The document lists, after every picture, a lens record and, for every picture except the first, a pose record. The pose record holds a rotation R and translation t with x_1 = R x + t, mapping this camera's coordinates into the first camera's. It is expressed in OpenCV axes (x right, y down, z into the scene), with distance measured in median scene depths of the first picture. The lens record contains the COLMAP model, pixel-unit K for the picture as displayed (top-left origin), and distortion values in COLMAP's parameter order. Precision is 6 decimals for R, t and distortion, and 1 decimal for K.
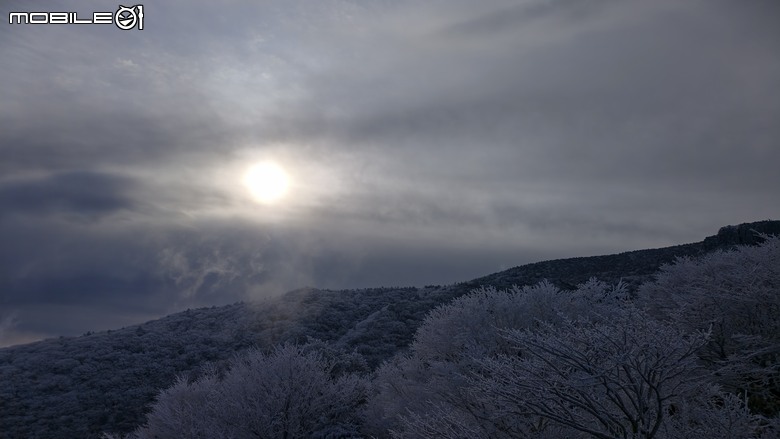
lens RADIAL K [[530.3, 0, 389.7], [0, 530.3, 220.2], [0, 0, 1]] dist [0.040404, -0.024428]
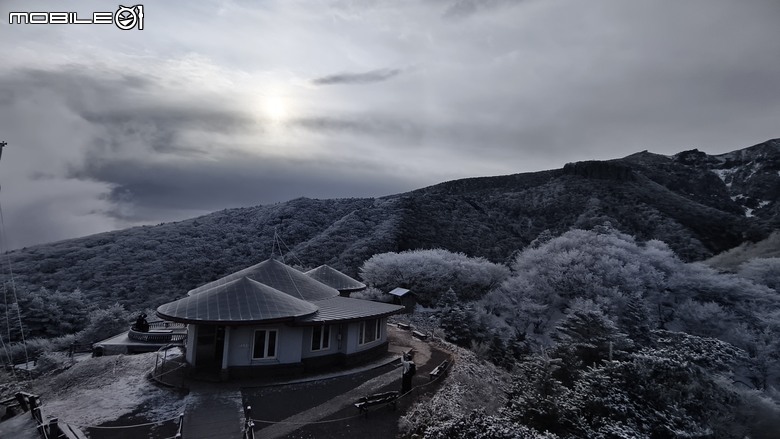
lens RADIAL K [[361.3, 0, 391.9], [0, 361.3, 220.9], [0, 0, 1]] dist [-0.001180, 0.000465]
pose [[0.996305, 0.017779, 0.084025, 0.019085], [-0.034607, 0.978503, 0.203310, -0.037929], [-0.078604, -0.205467, 0.975502, -0.083780]]
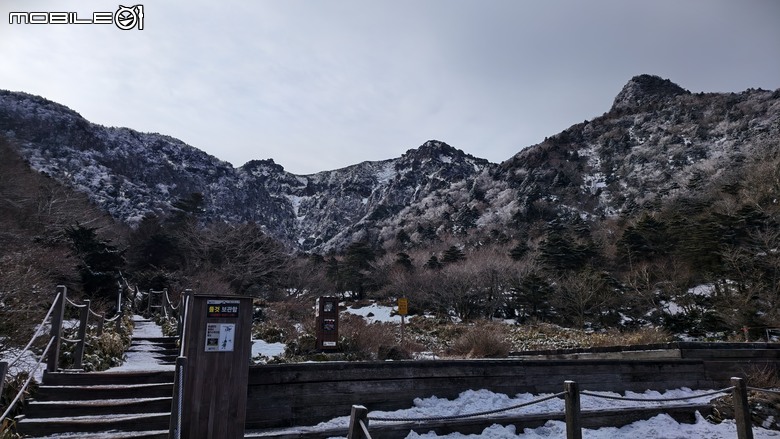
lens RADIAL K [[530.3, 0, 390.0], [0, 530.3, 219.8], [0, 0, 1]] dist [0.040404, -0.024428]
pose [[0.647970, 0.159374, 0.744805, 1.566881], [-0.179862, 0.982225, -0.053699, 0.242768], [-0.740124, -0.099167, 0.665118, 0.839238]]
